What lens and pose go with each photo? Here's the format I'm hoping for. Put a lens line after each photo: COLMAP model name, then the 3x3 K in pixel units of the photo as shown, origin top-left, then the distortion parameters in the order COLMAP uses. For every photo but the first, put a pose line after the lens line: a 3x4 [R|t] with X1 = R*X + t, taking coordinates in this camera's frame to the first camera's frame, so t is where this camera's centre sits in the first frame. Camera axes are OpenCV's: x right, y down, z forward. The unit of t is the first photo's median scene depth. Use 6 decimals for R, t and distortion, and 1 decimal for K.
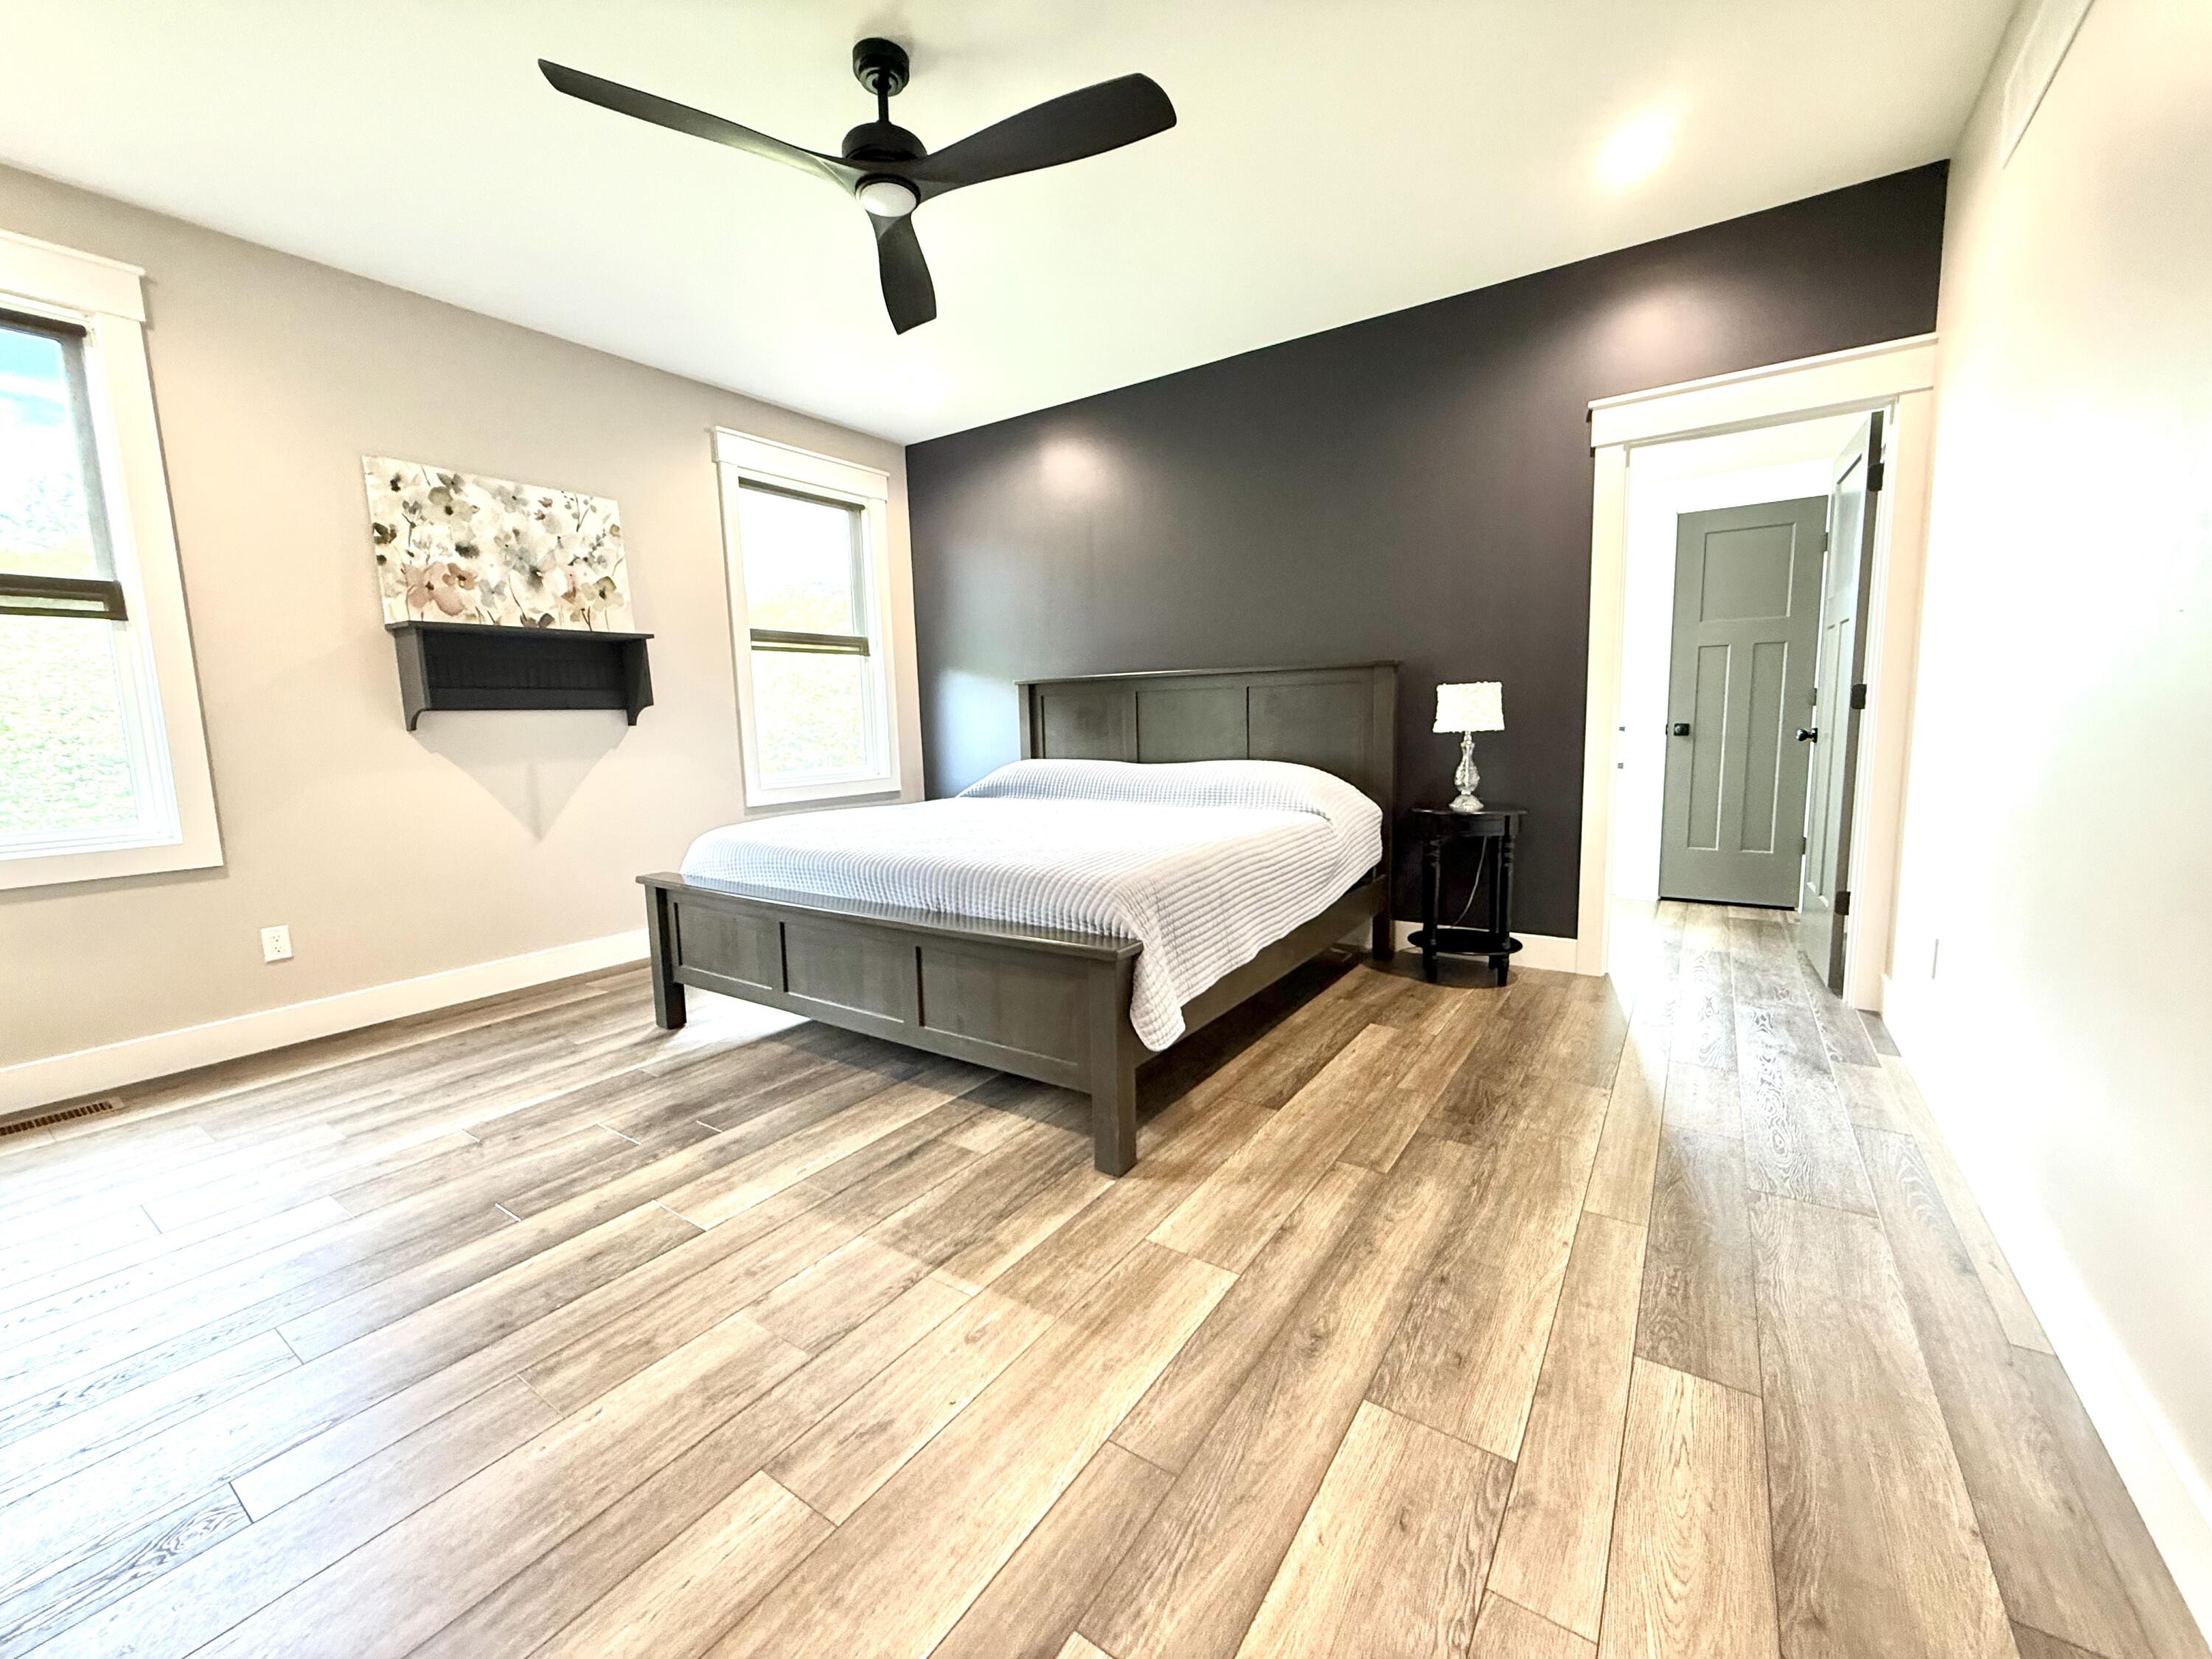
lens RADIAL K [[881.9, 0, 1100.8], [0, 881.9, 826.9], [0, 0, 1]] dist [0.000717, 0.000437]
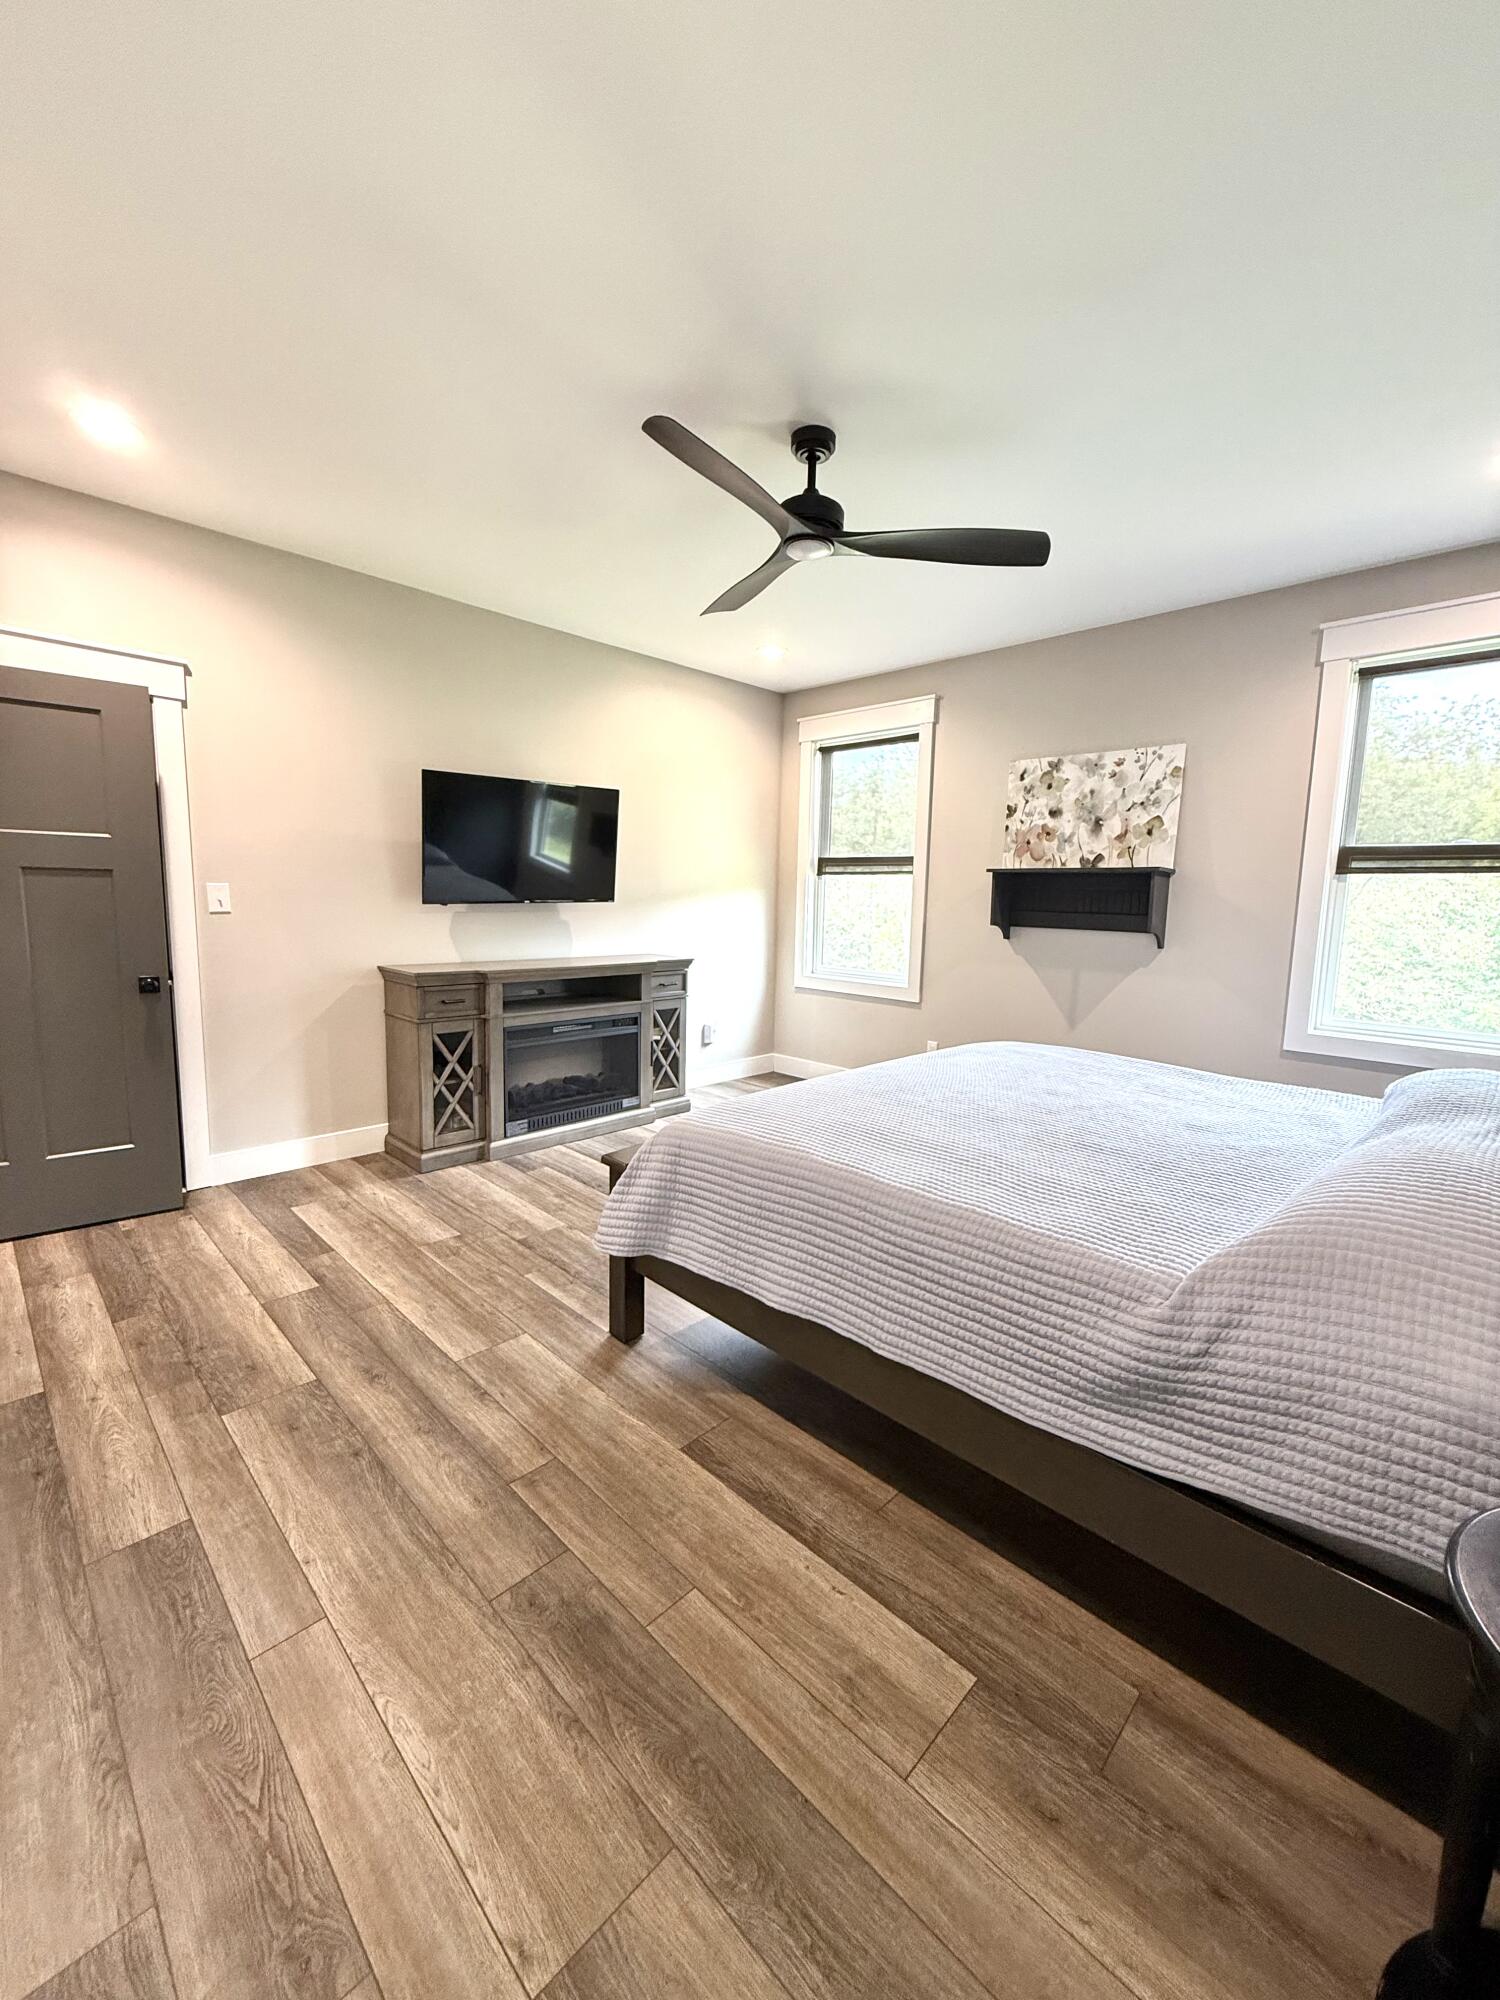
lens RADIAL K [[797.4, 0, 752.2], [0, 797.4, 997.6], [0, 0, 1]] dist [0.000717, 0.000437]
pose [[-0.173757, 0.148181, -0.973576, 0.734653], [-0.142160, 0.974485, 0.173691, -0.215621], [0.974474, 0.168584, -0.148258, 0.917121]]
